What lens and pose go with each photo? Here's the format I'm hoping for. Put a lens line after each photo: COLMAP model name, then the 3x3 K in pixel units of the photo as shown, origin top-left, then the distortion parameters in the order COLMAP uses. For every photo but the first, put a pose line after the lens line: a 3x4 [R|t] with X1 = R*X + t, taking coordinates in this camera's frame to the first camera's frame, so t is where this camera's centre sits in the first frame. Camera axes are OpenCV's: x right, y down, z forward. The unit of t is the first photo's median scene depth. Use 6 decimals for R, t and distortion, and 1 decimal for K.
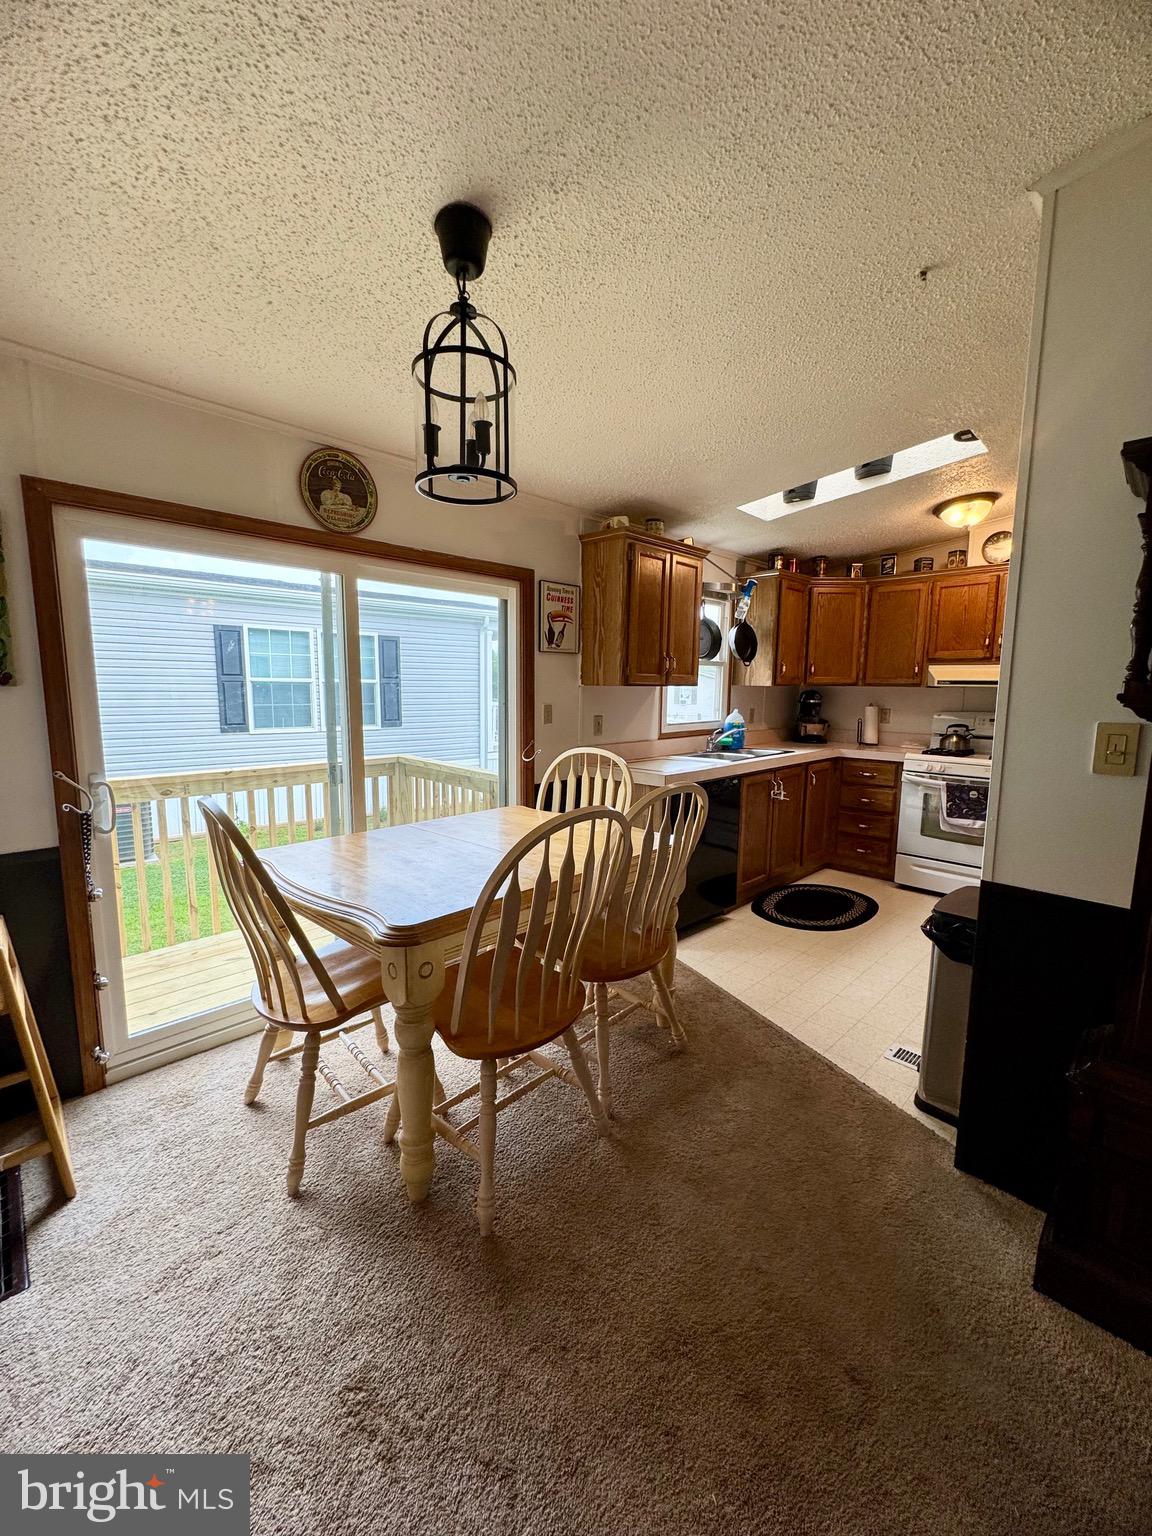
lens RADIAL K [[616.6, 0, 575.9], [0, 616.6, 764.5], [0, 0, 1]] dist [-0.002938, 0.000492]
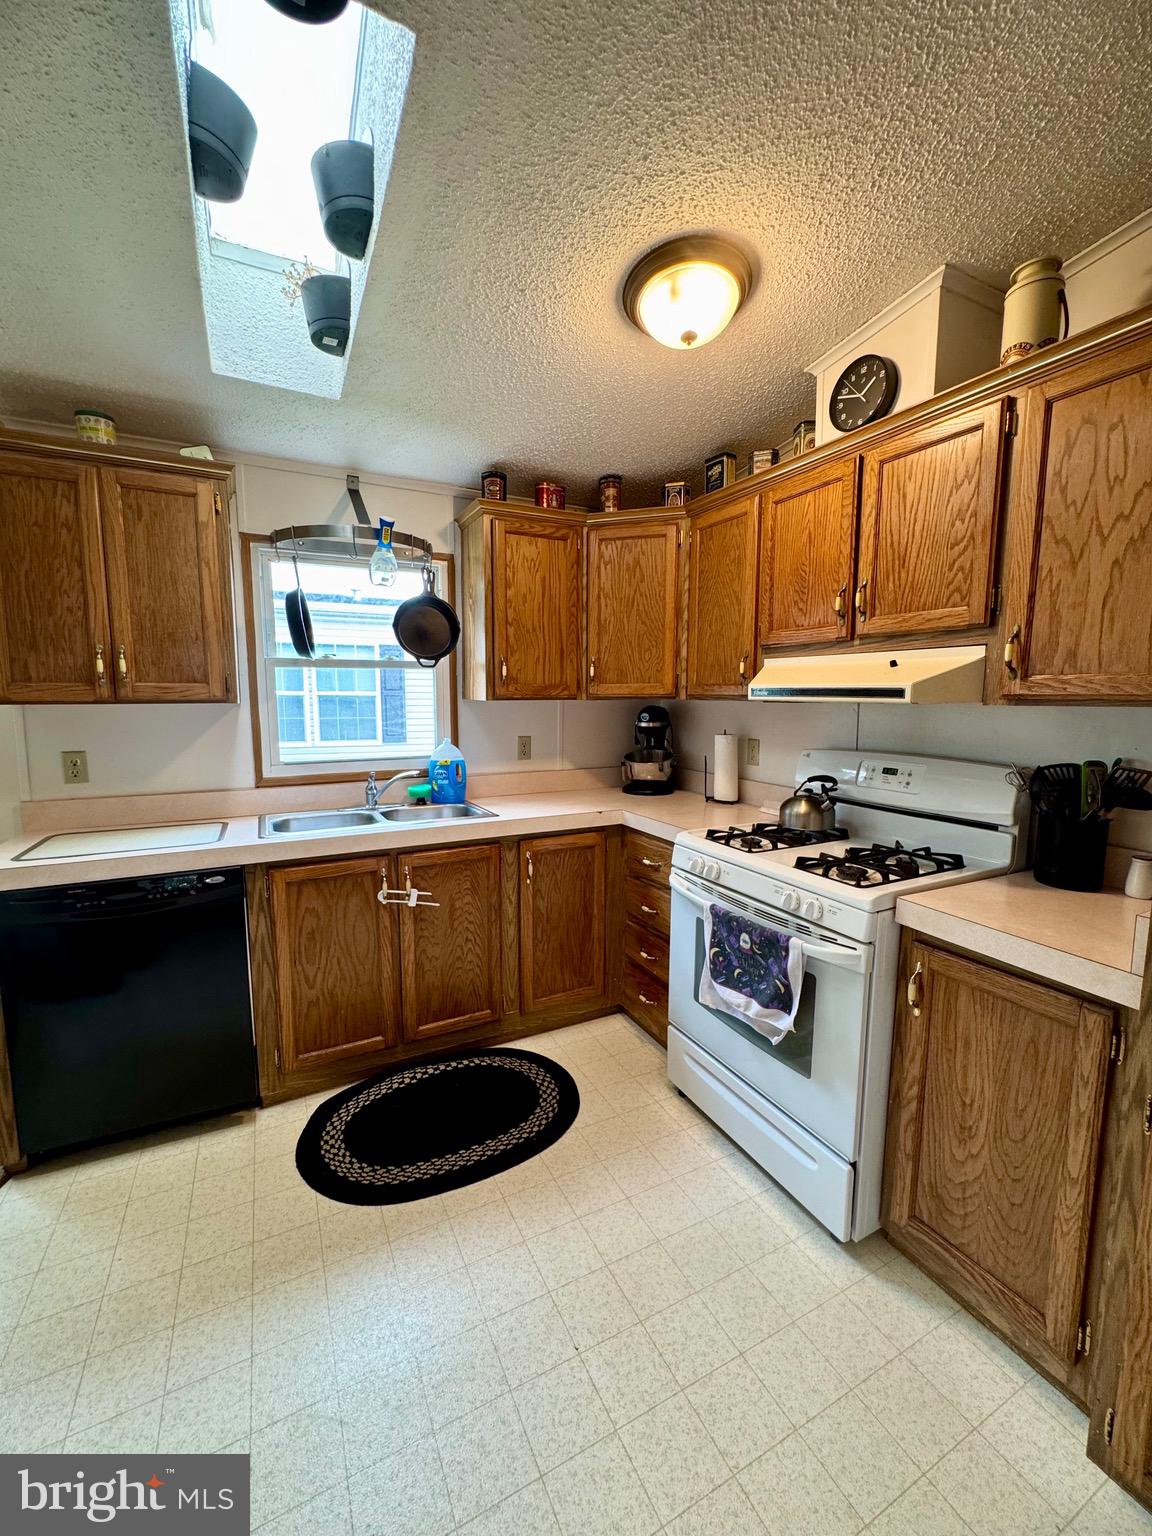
lens RADIAL K [[616.6, 0, 577.4], [0, 616.6, 767.4], [0, 0, 1]] dist [-0.002938, 0.000492]
pose [[0.954074, 0.028892, -0.298174, 0.583672], [-0.032414, 0.999451, -0.006874, -0.063008], [0.297812, 0.016223, 0.954487, 0.470525]]
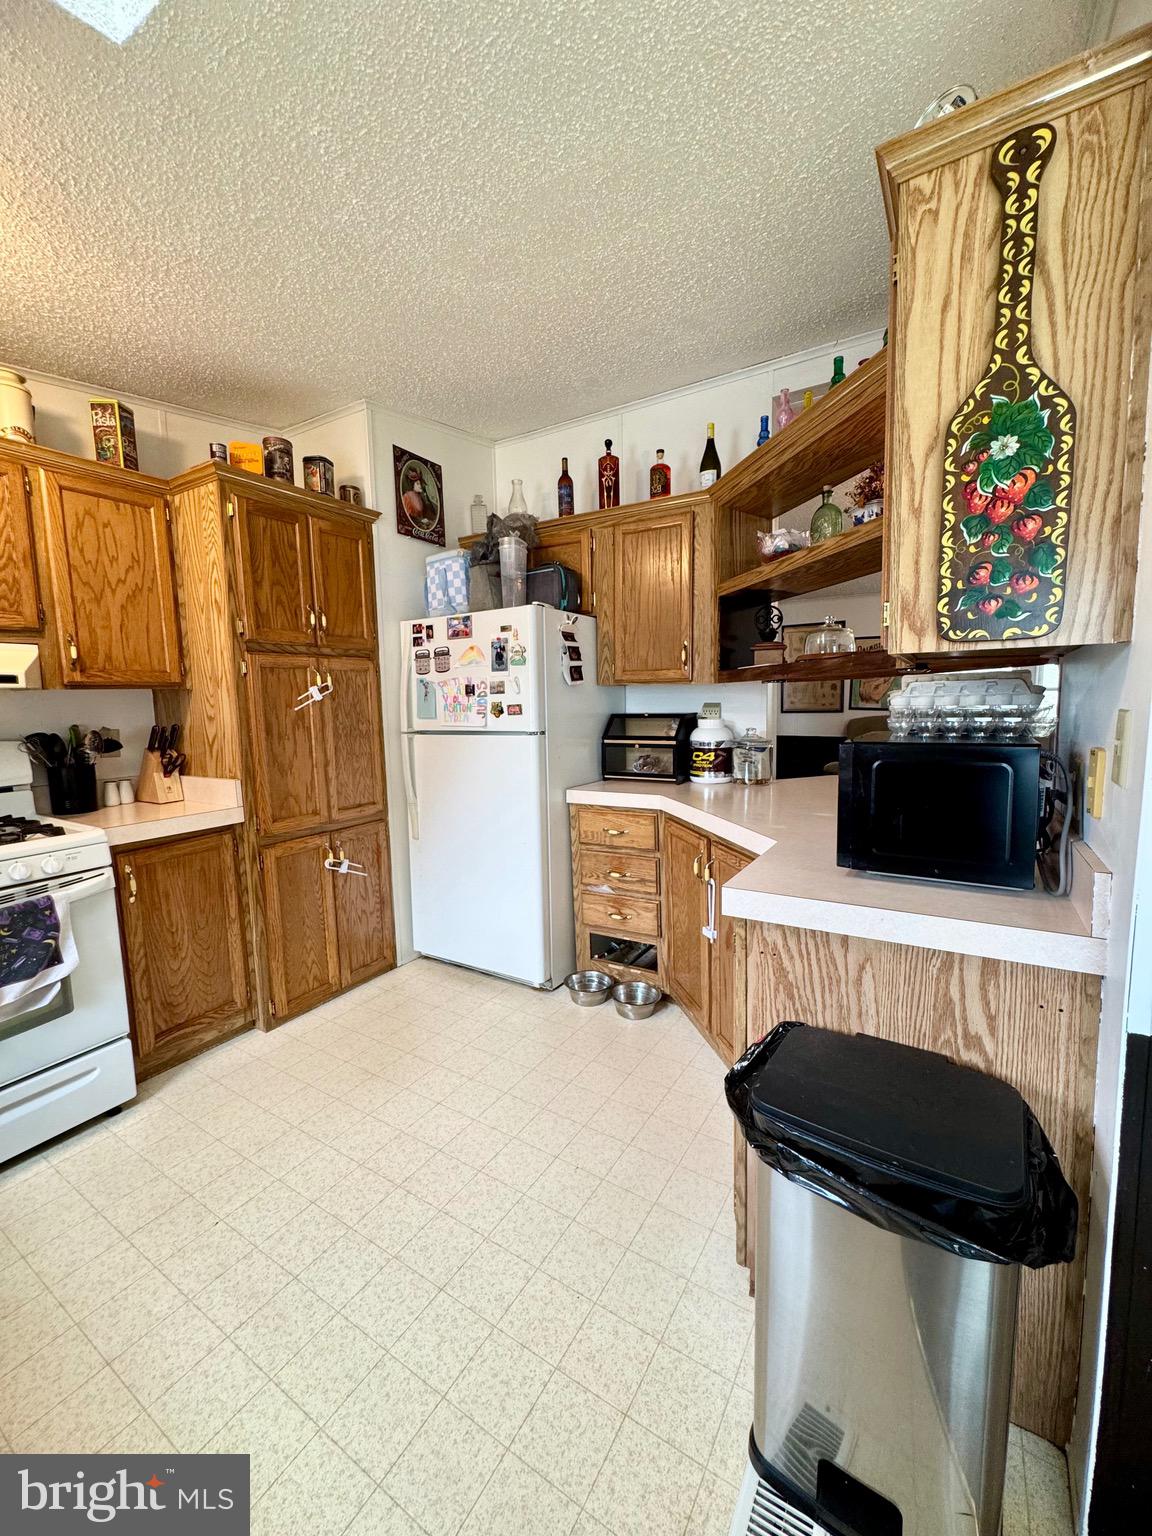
lens RADIAL K [[616.6, 0, 580.1], [0, 616.6, 768.4], [0, 0, 1]] dist [-0.002938, 0.000492]
pose [[-0.237526, -0.121520, 0.963750, 0.128030], [0.137241, 0.977994, 0.157141, -0.067145], [-0.961637, 0.169591, -0.215622, 0.594490]]
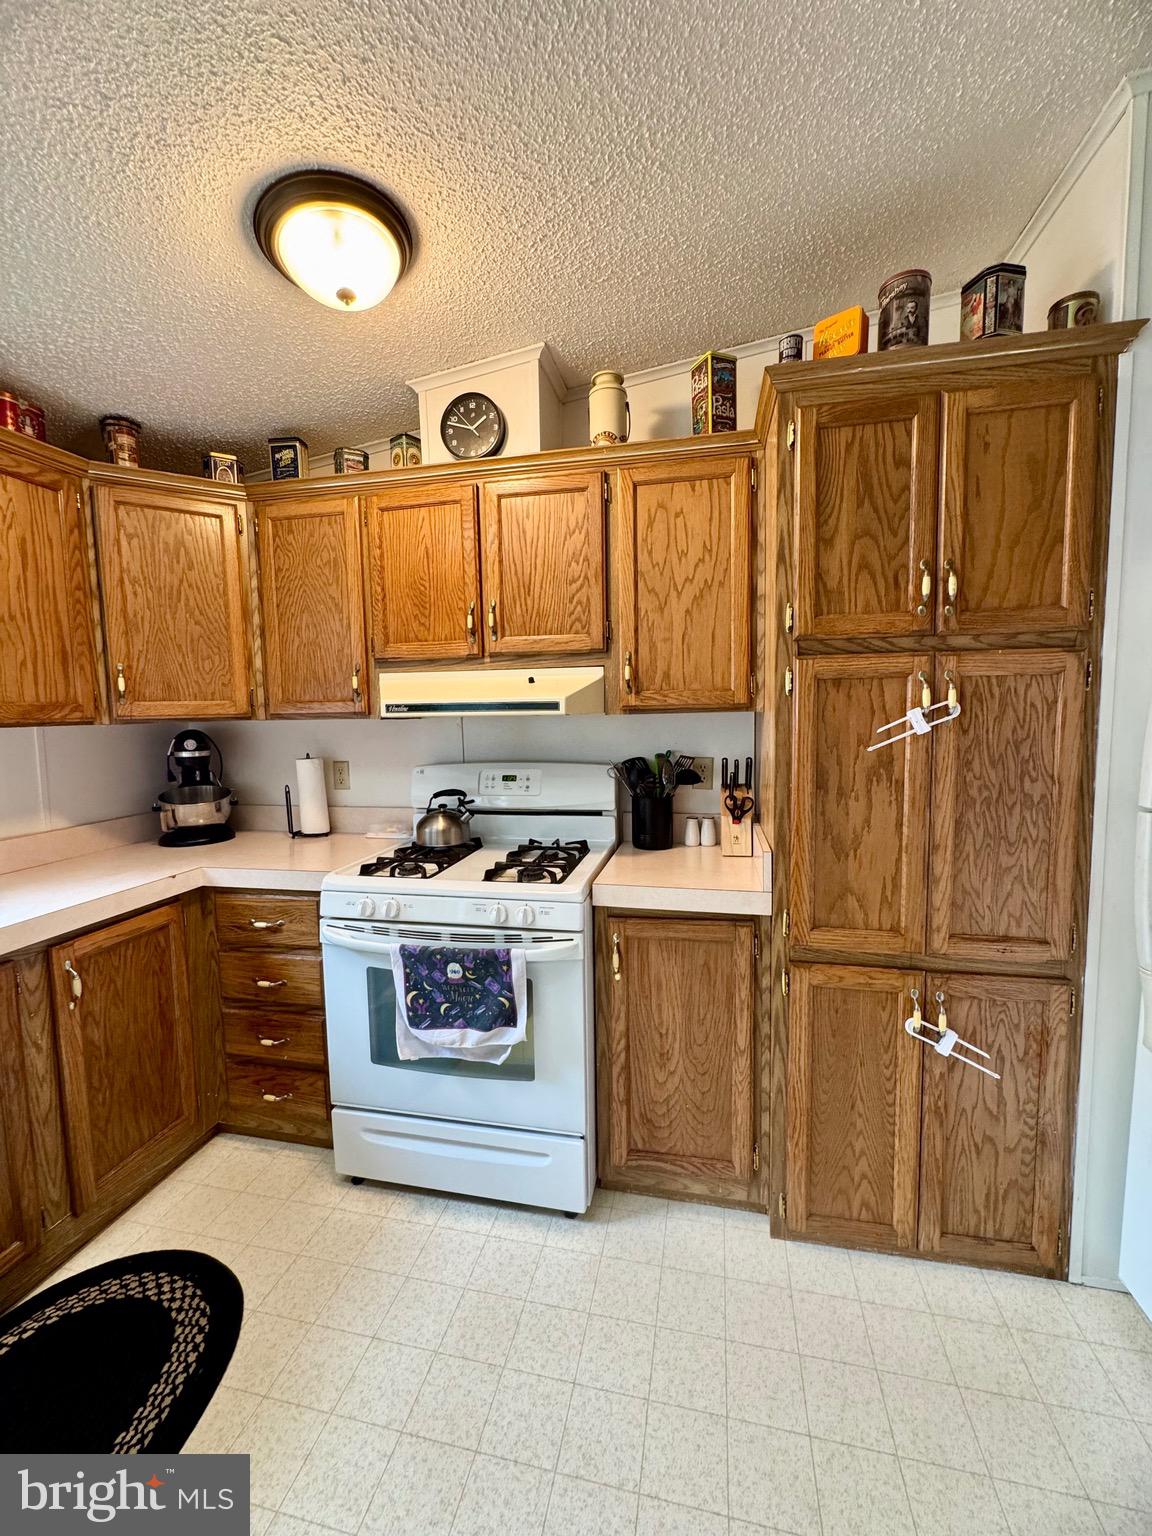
lens RADIAL K [[616.6, 0, 577.7], [0, 616.6, 767.0], [0, 0, 1]] dist [-0.002938, 0.000492]
pose [[0.838979, -0.074065, 0.539101, 0.441636], [0.095448, 0.995365, -0.011792, -0.068772], [-0.535728, 0.061349, 0.842159, 0.522393]]
